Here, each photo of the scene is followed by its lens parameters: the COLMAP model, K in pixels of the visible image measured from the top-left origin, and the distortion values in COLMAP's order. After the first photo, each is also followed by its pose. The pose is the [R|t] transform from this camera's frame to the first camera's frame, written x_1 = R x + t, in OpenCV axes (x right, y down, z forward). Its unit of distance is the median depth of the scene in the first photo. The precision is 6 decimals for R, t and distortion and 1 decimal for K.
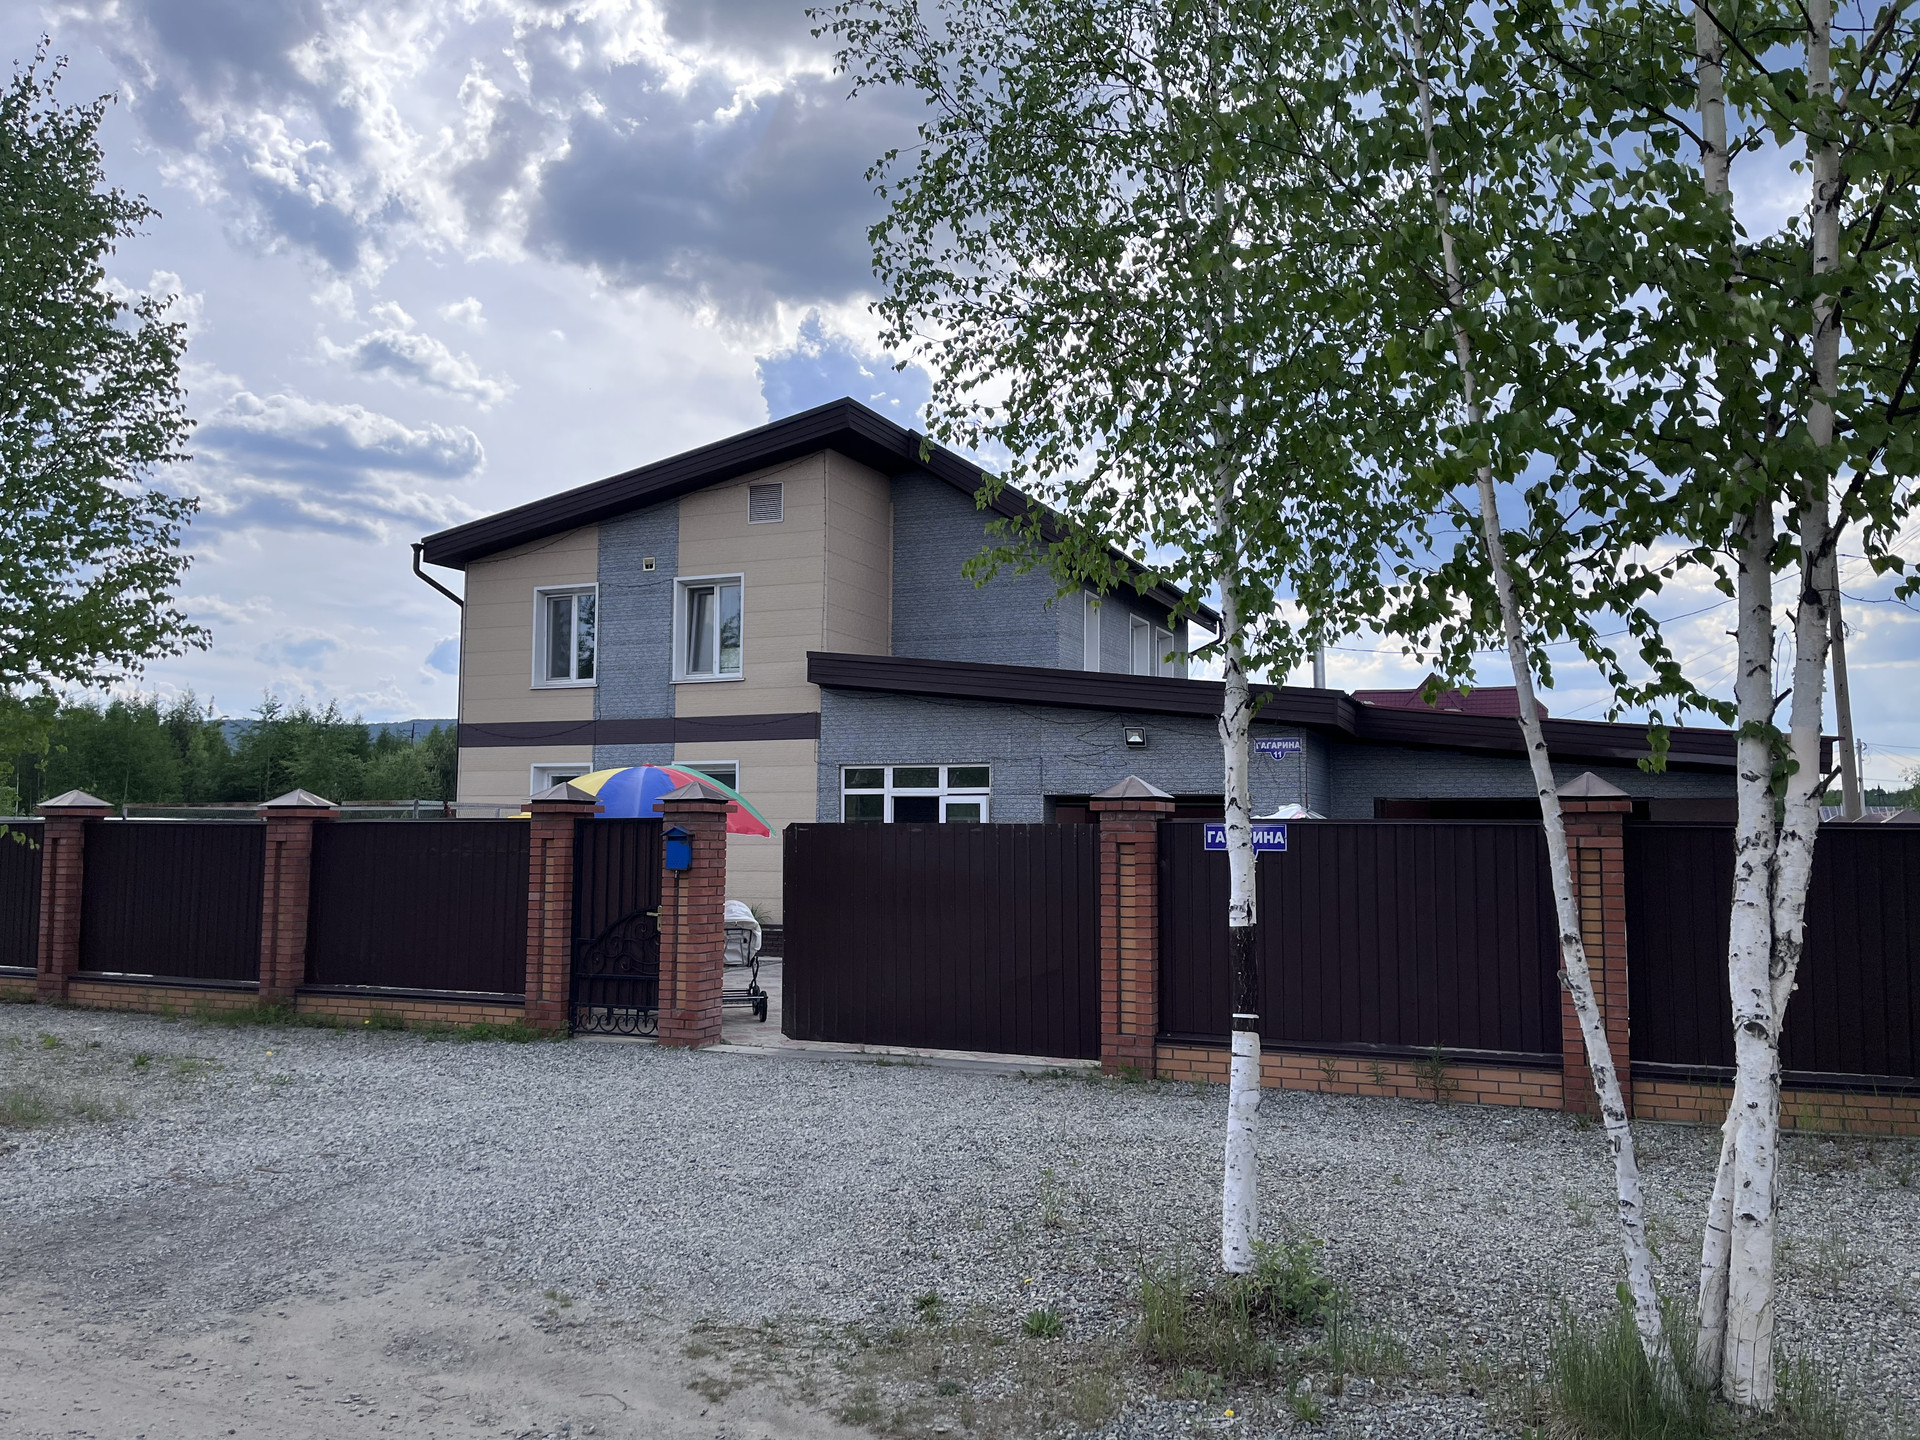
lens RADIAL K [[1444.1, 0, 960.0], [0, 1444.1, 720.0], [0, 0, 1]] dist [0.045322, -0.036400]
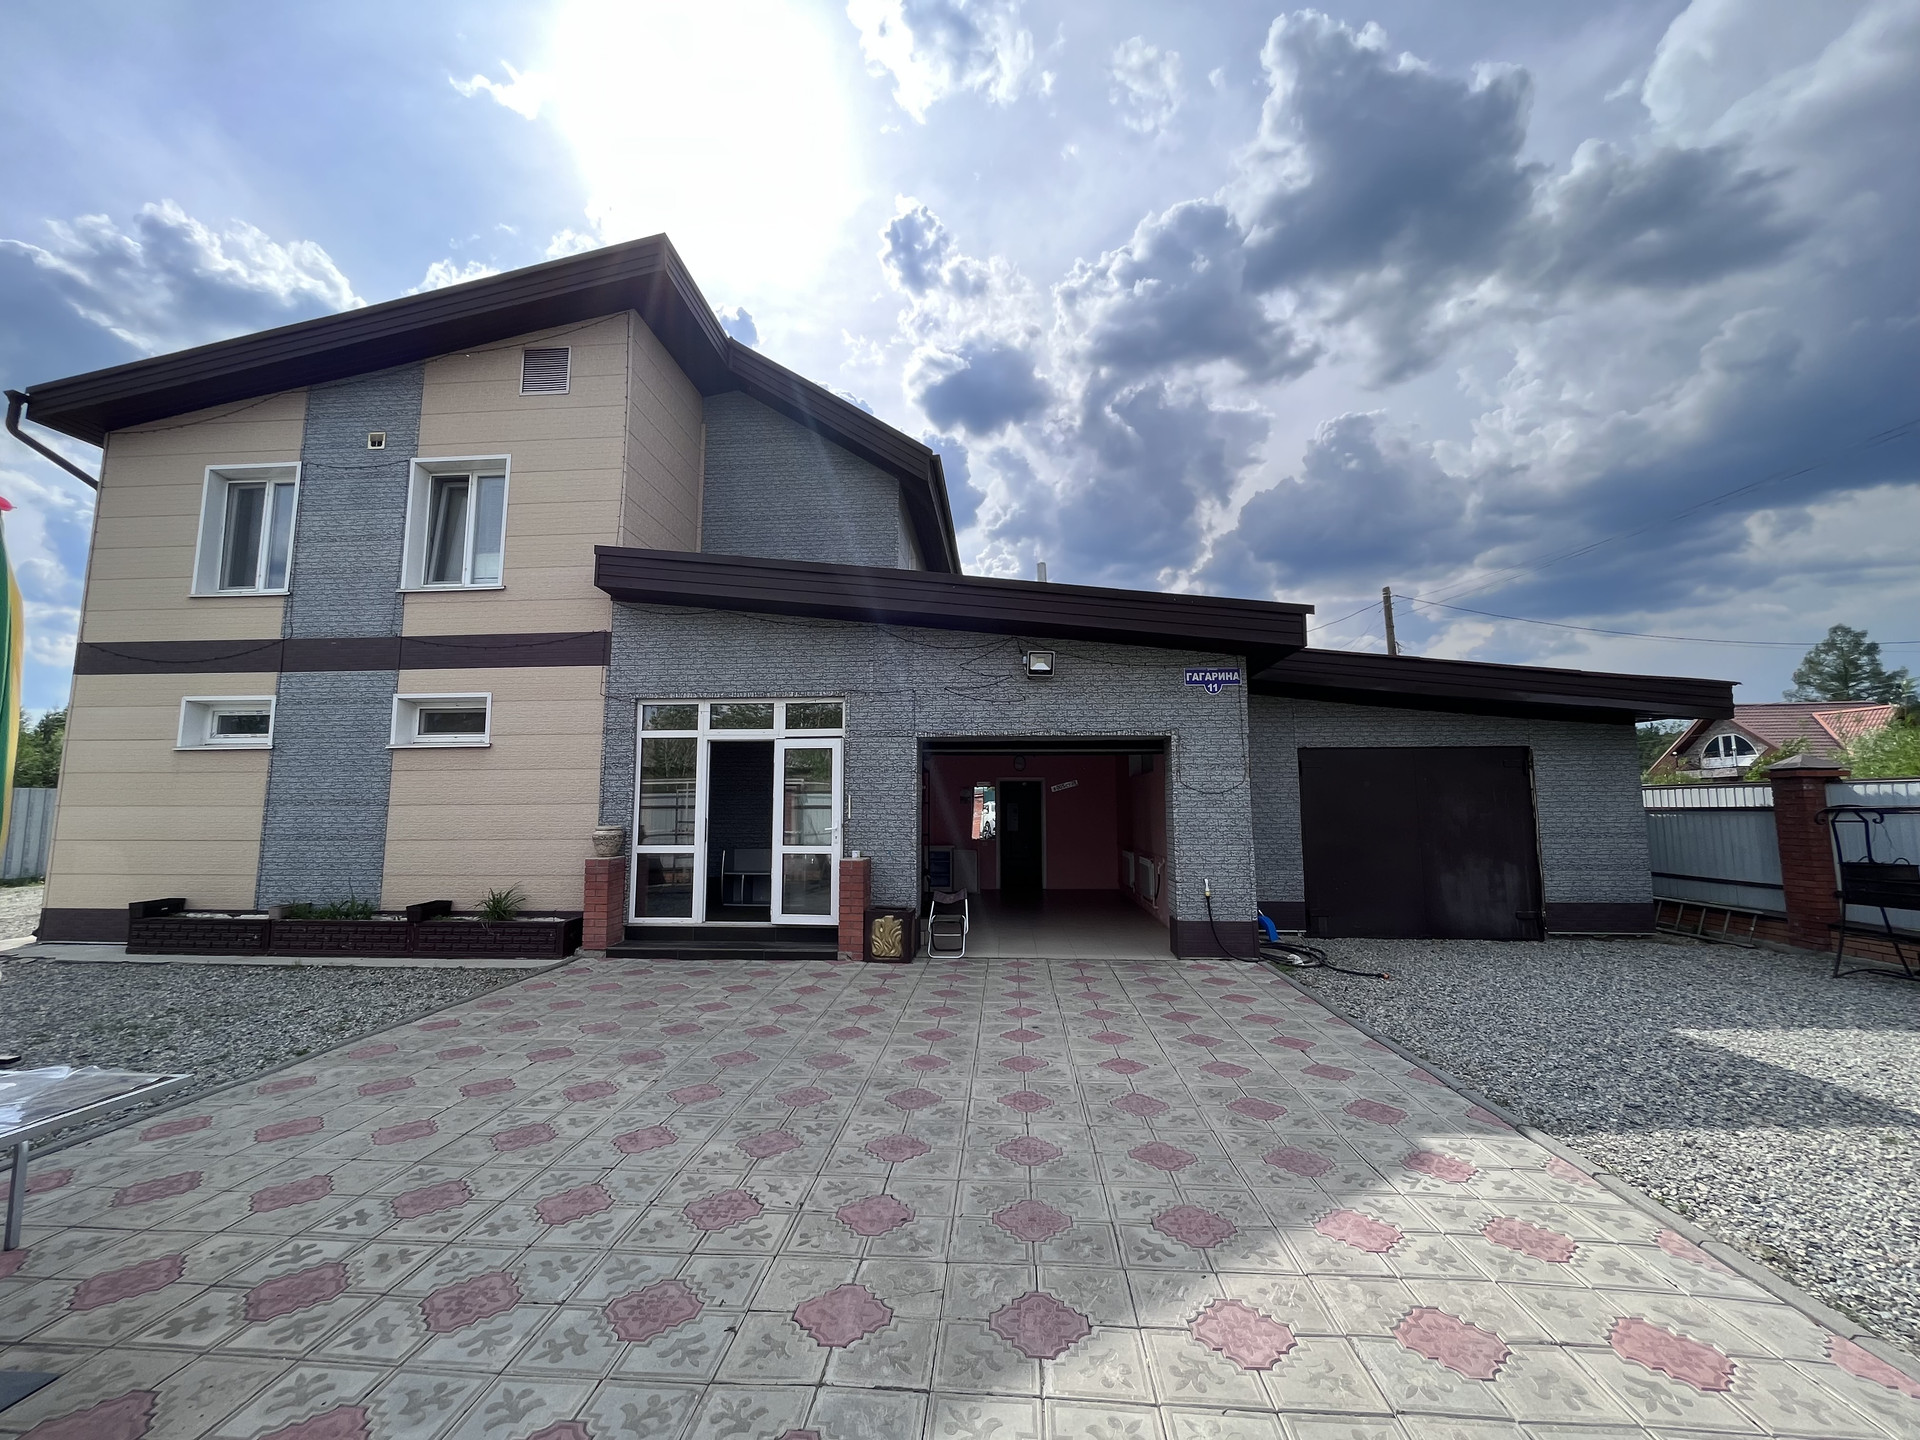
lens RADIAL K [[786.6, 0, 960.0], [0, 786.6, 720.0], [0, 0, 1]] dist [-0.009900, 0.000525]
pose [[0.950376, 0.024072, 0.310170, -0.081037], [-0.015355, 0.999416, -0.030517, 0.085280], [-0.310723, 0.024240, 0.950191, 0.910046]]
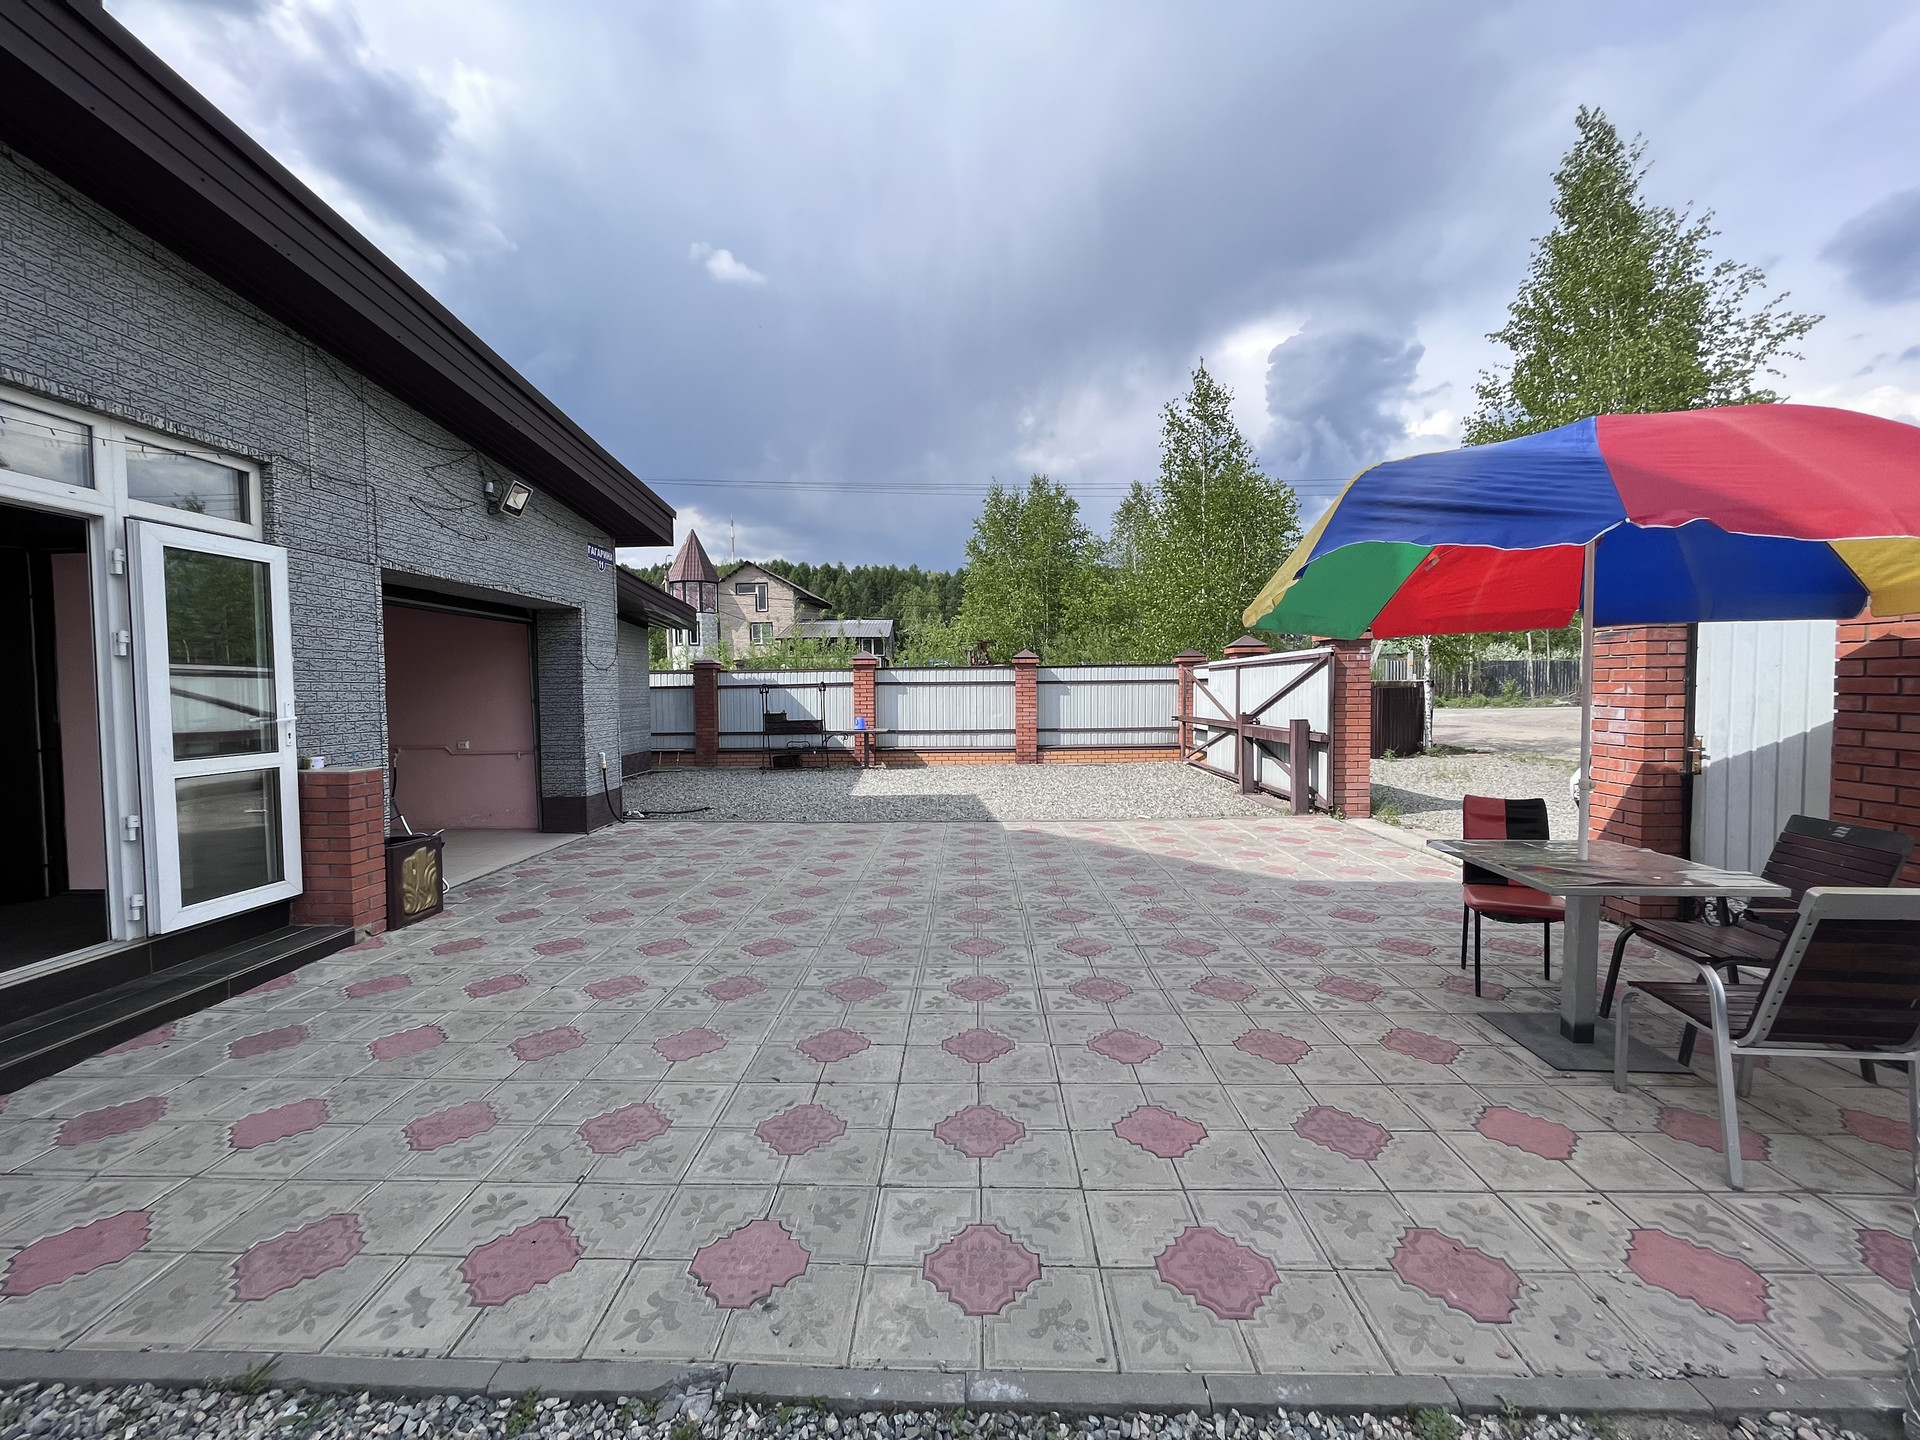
lens RADIAL K [[786.6, 0, 960.0], [0, 786.6, 720.0], [0, 0, 1]] dist [-0.009900, 0.000525]
pose [[-0.365181, -0.044332, 0.929880, -0.392628], [-0.066932, 0.997531, 0.021272, 0.129456], [-0.928527, -0.054471, -0.367247, 1.403234]]
